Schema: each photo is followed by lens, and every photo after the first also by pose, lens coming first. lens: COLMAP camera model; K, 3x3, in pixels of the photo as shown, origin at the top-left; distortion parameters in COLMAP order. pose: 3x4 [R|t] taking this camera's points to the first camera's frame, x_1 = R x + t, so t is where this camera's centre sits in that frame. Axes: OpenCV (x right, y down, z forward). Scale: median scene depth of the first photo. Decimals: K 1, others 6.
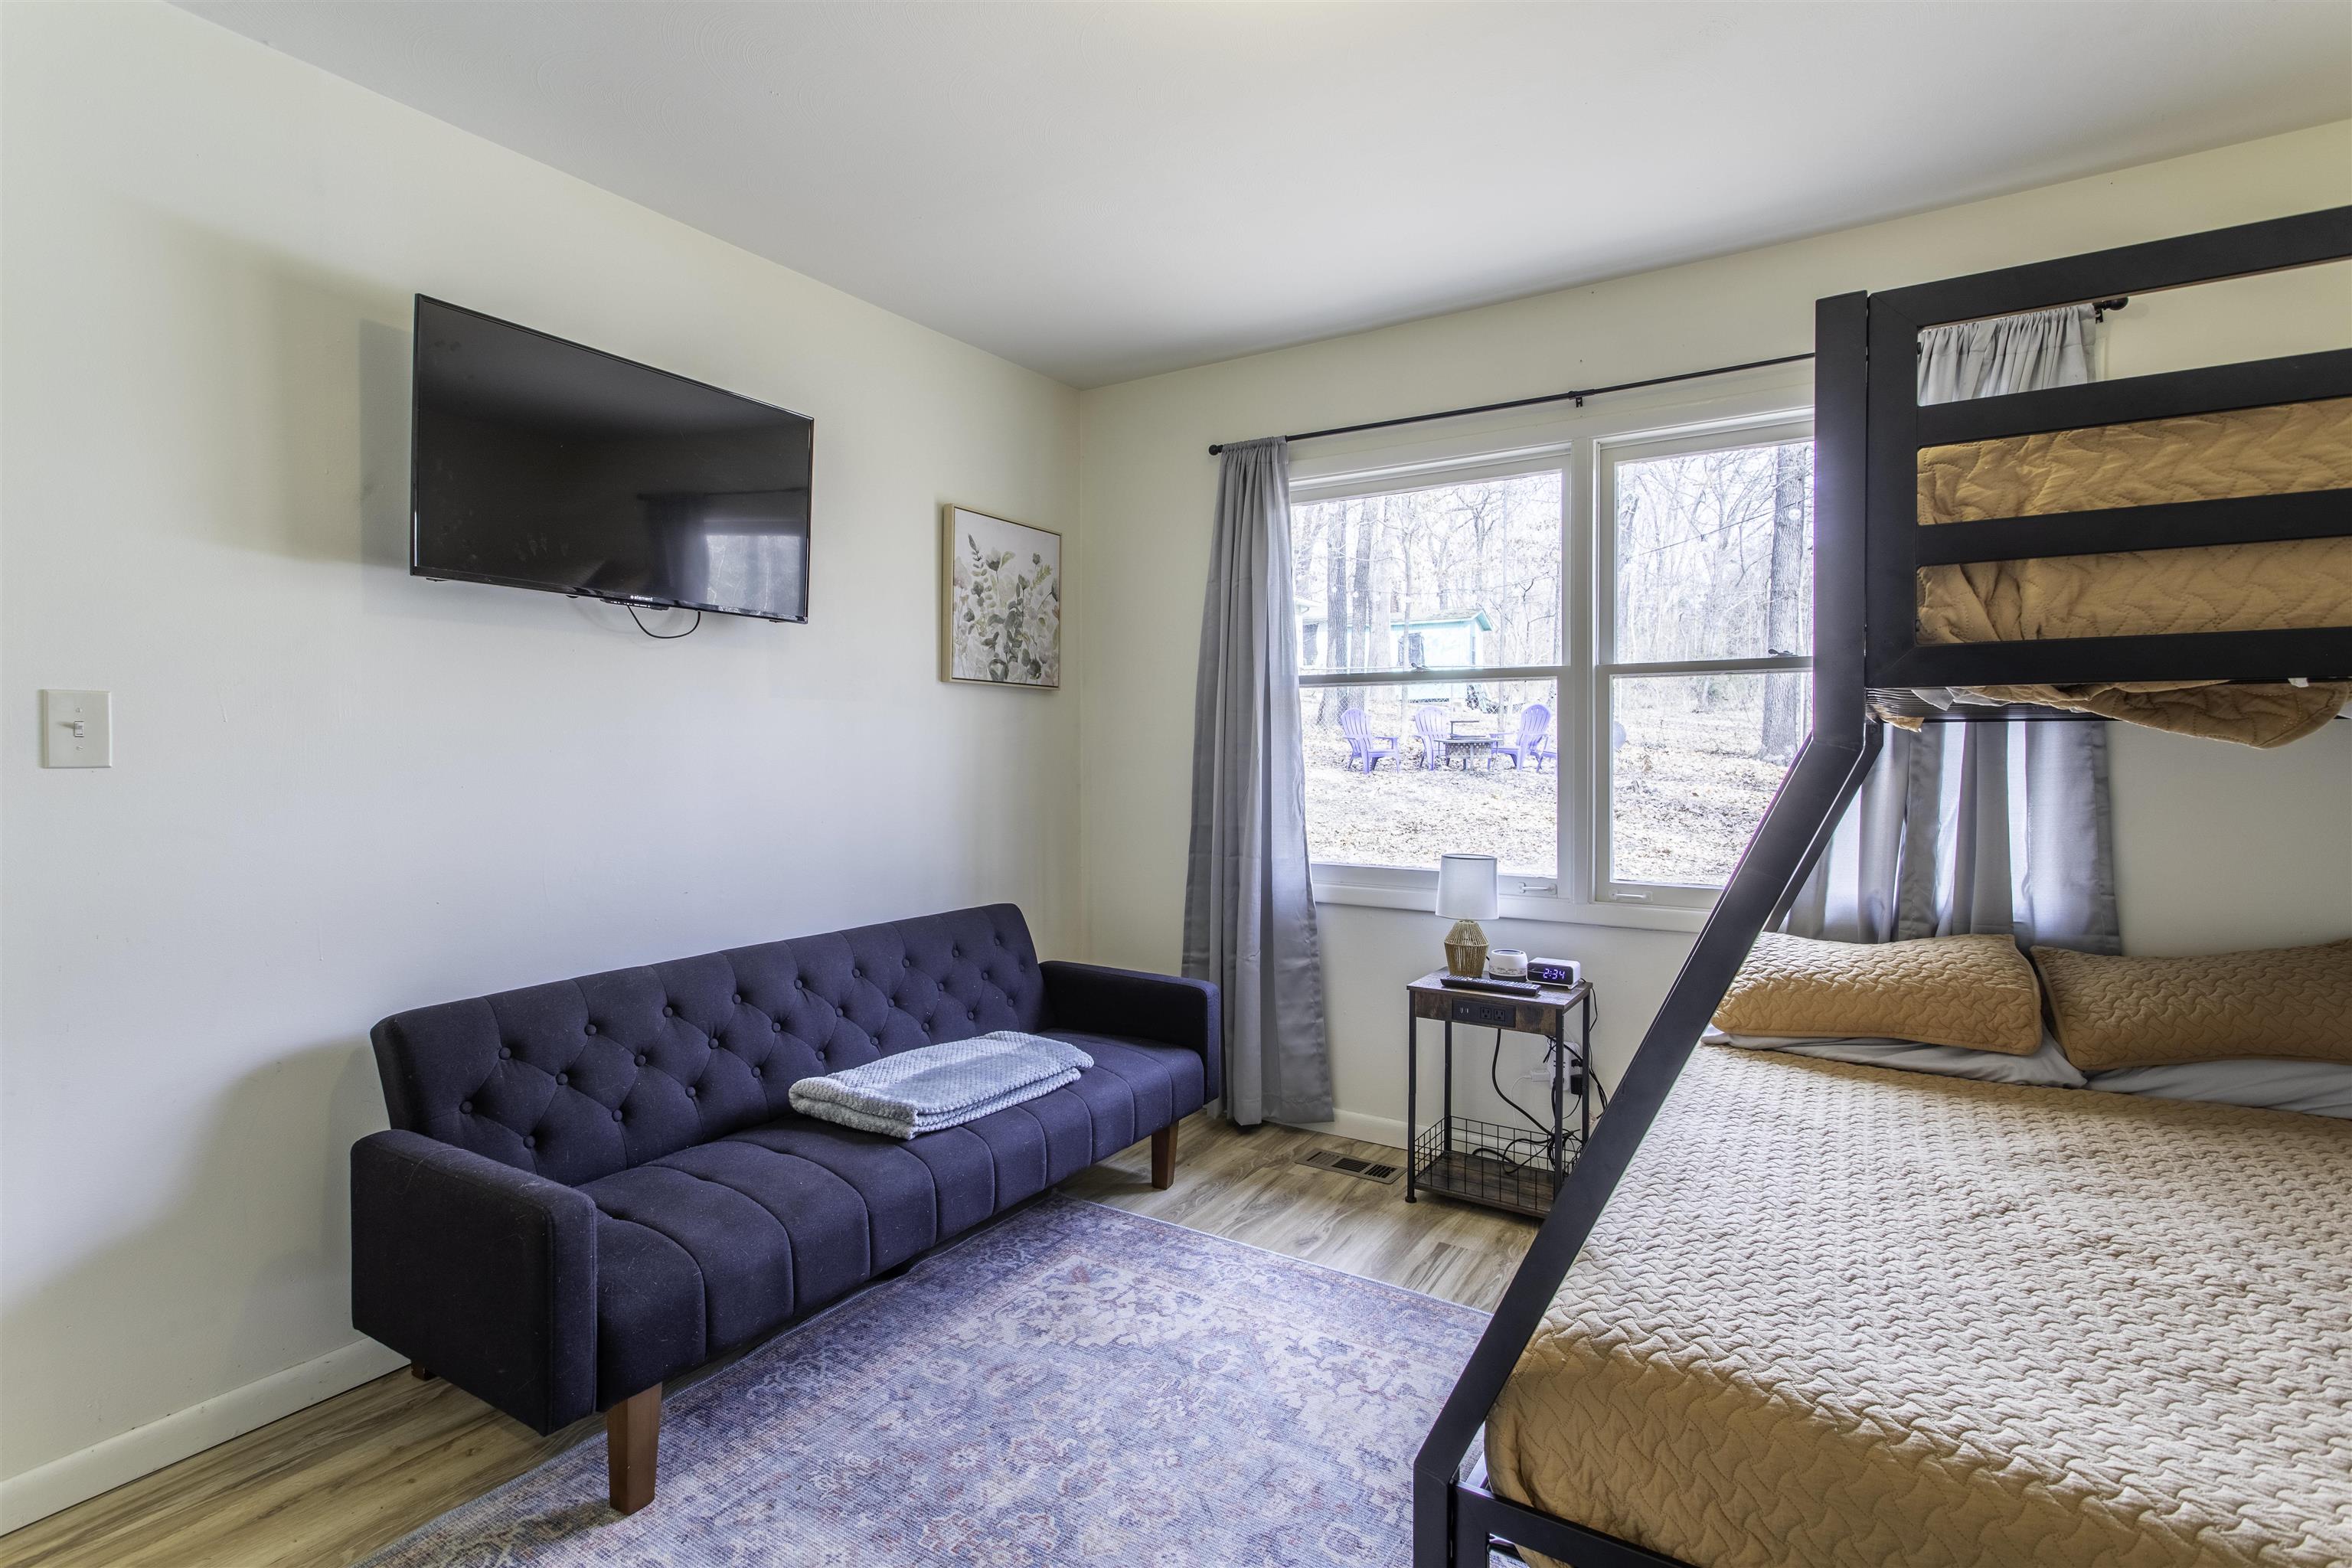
lens RADIAL K [[1144.1, 0, 1167.0], [0, 1144.1, 755.5], [0, 0, 1]] dist [0.000064, 0.001443]
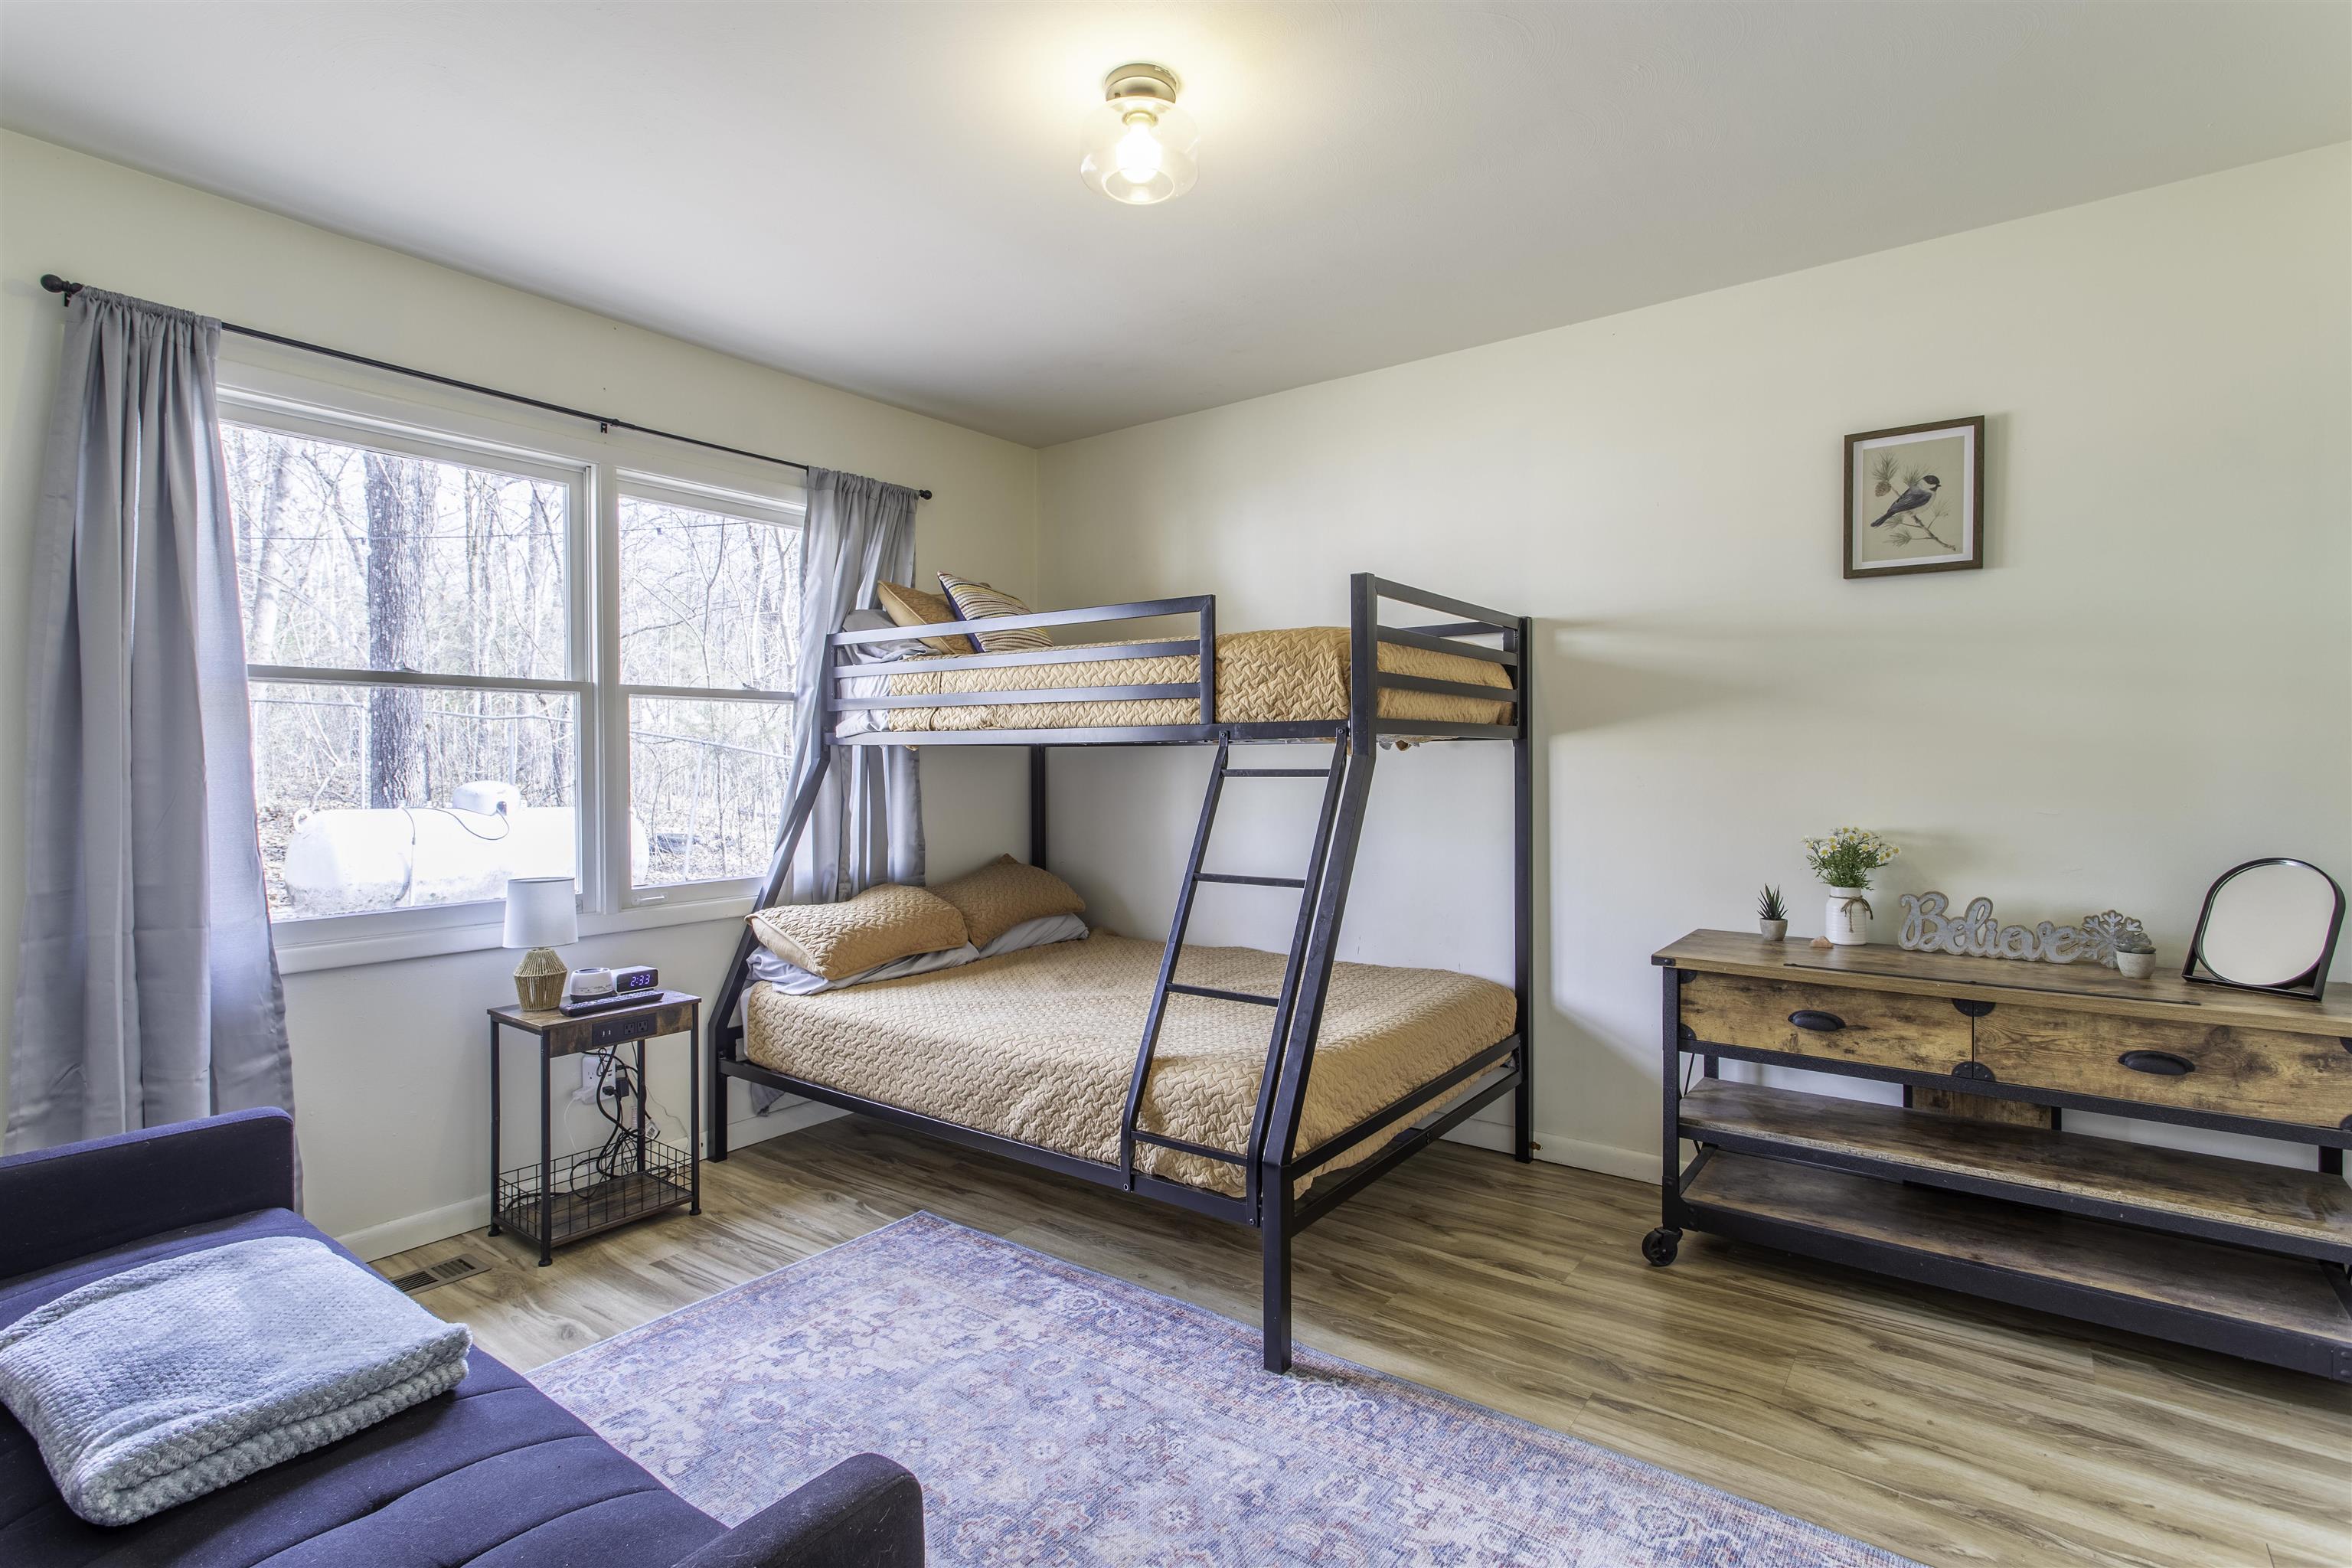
lens RADIAL K [[1108.4, 0, 1183.9], [0, 1108.4, 757.7], [0, 0, 1]] dist [0.000780, 0.000357]
pose [[0.062981, 0.002293, 0.998012, -0.632436], [0.013305, 0.999907, -0.003137, -0.001388], [-0.997926, 0.013476, 0.062945, 0.437429]]
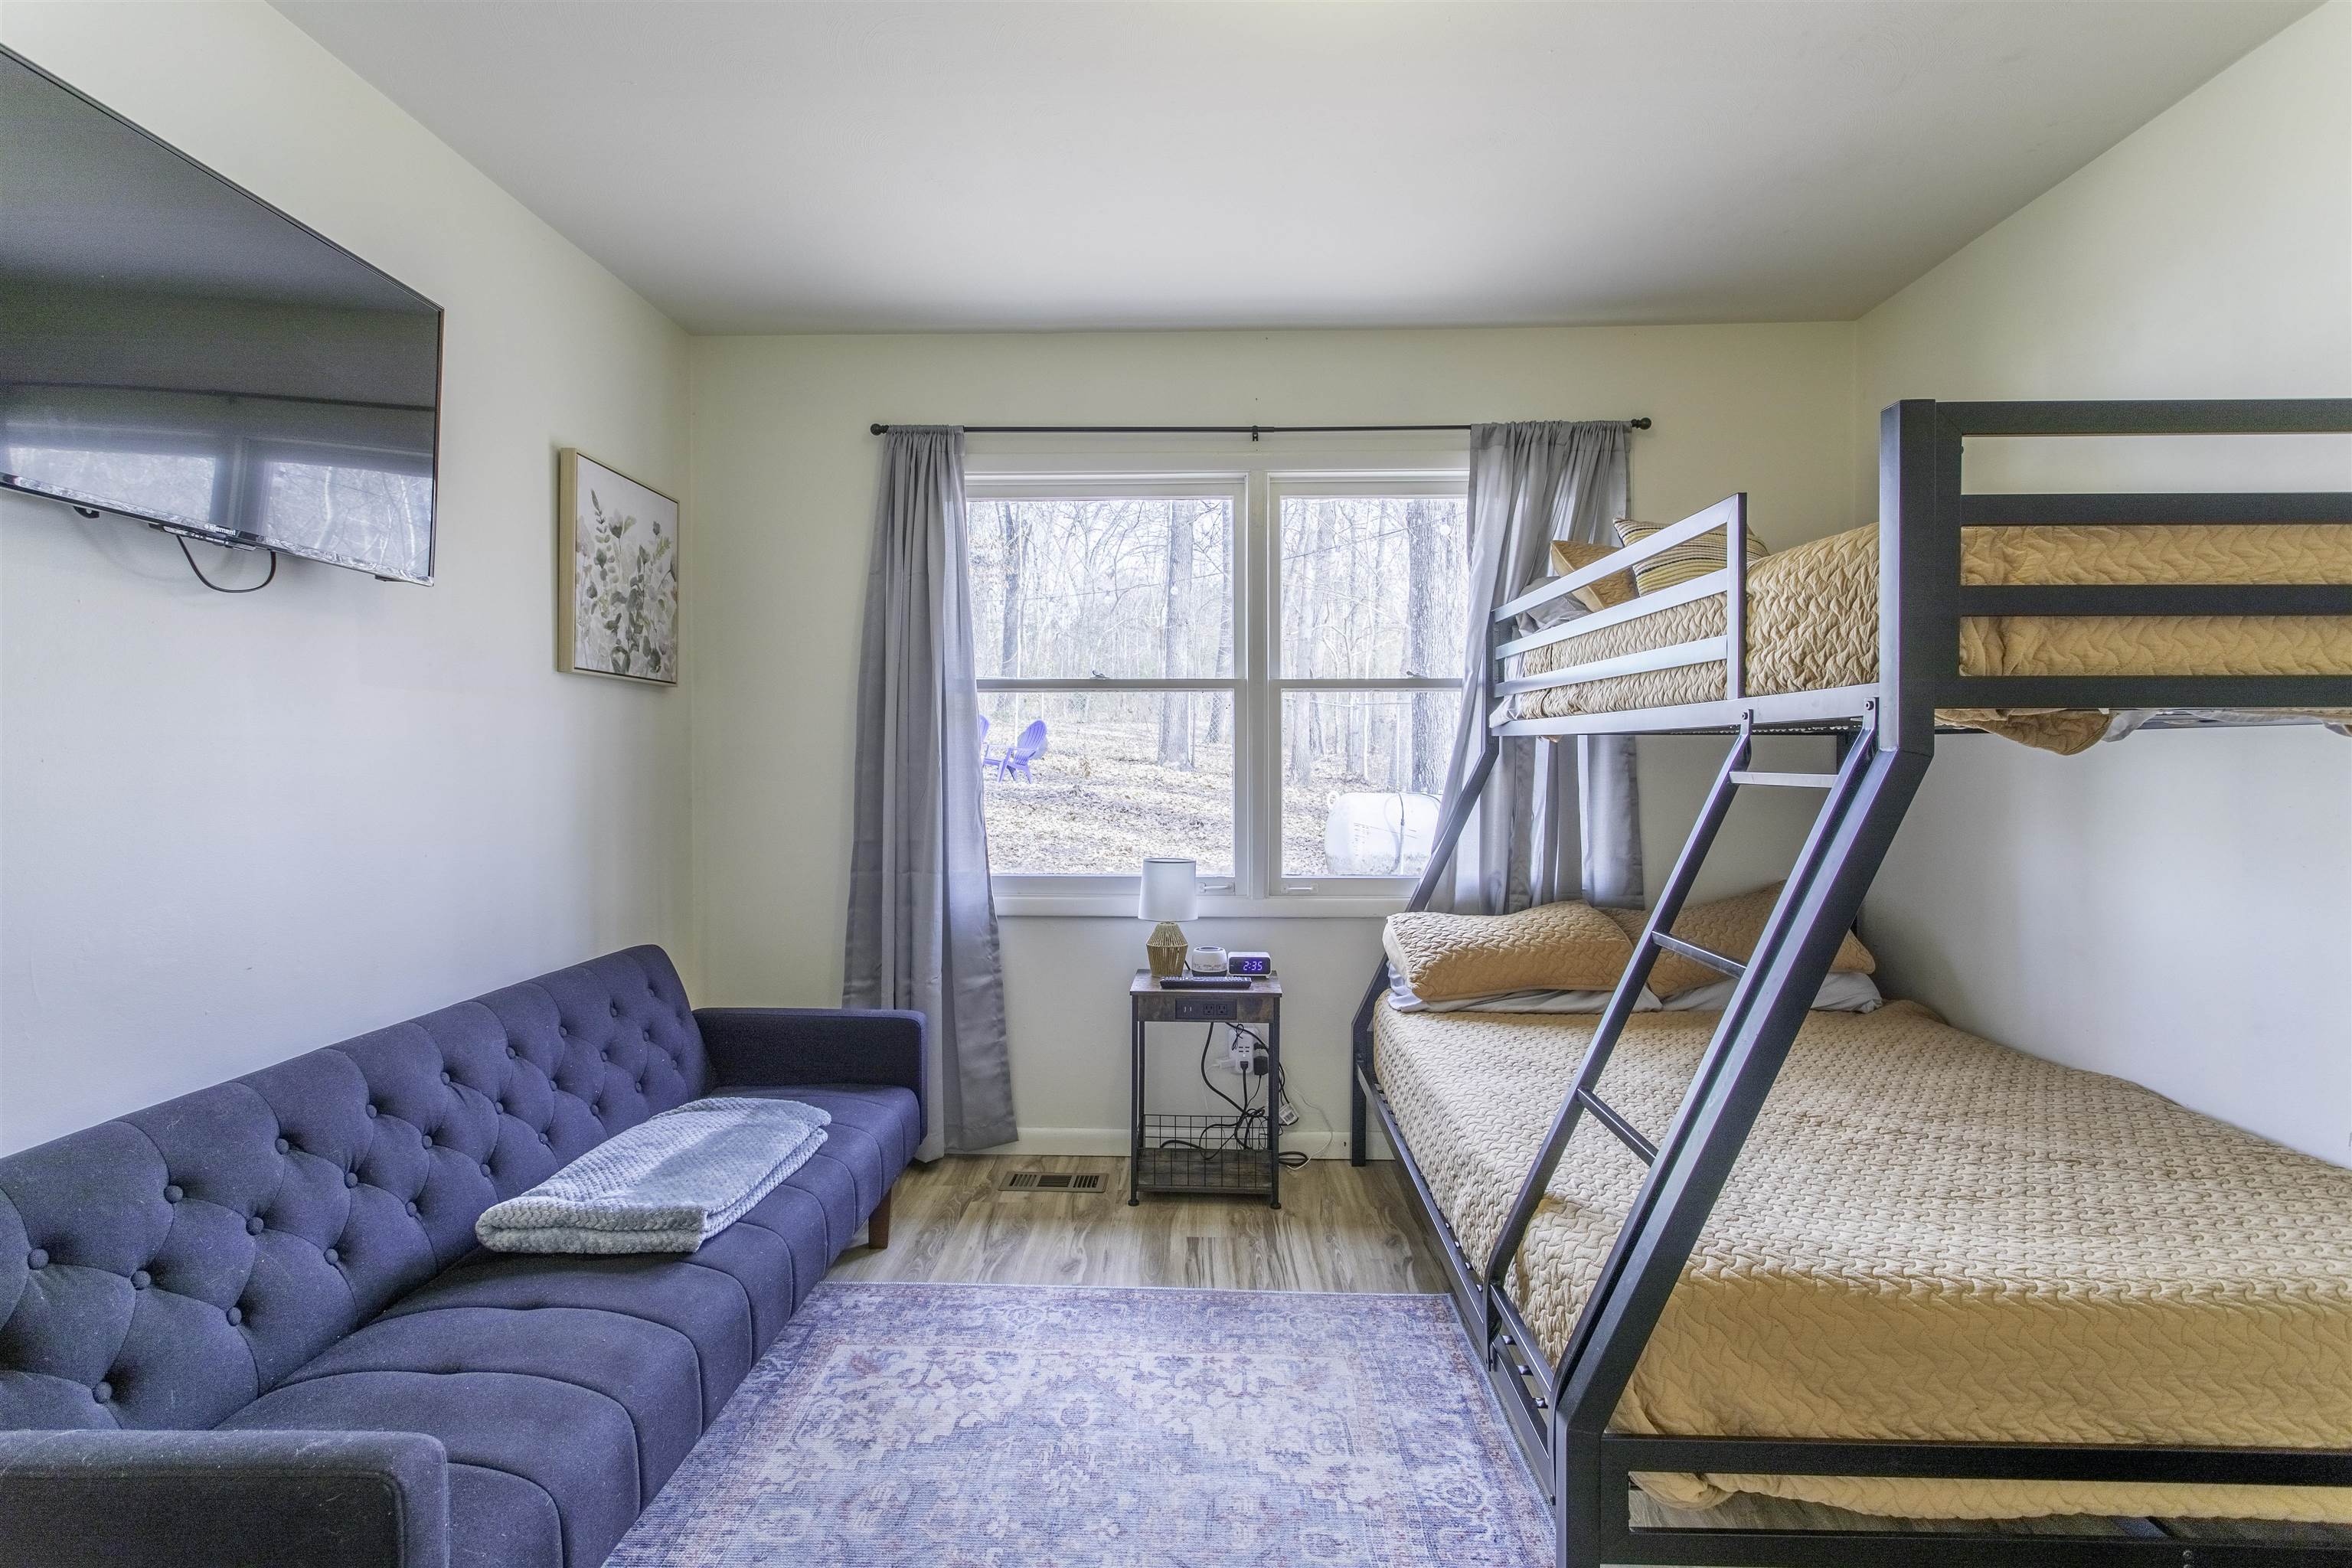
lens RADIAL K [[1133.8, 0, 1185.9], [0, 1133.8, 759.8], [0, 0, 1]] dist [0.002897, 0.001220]
pose [[0.853855, -0.002334, 0.520506, -0.268288], [0.003937, 0.999990, -0.001974, -0.000612], [-0.520496, 0.003735, 0.853856, 0.120166]]
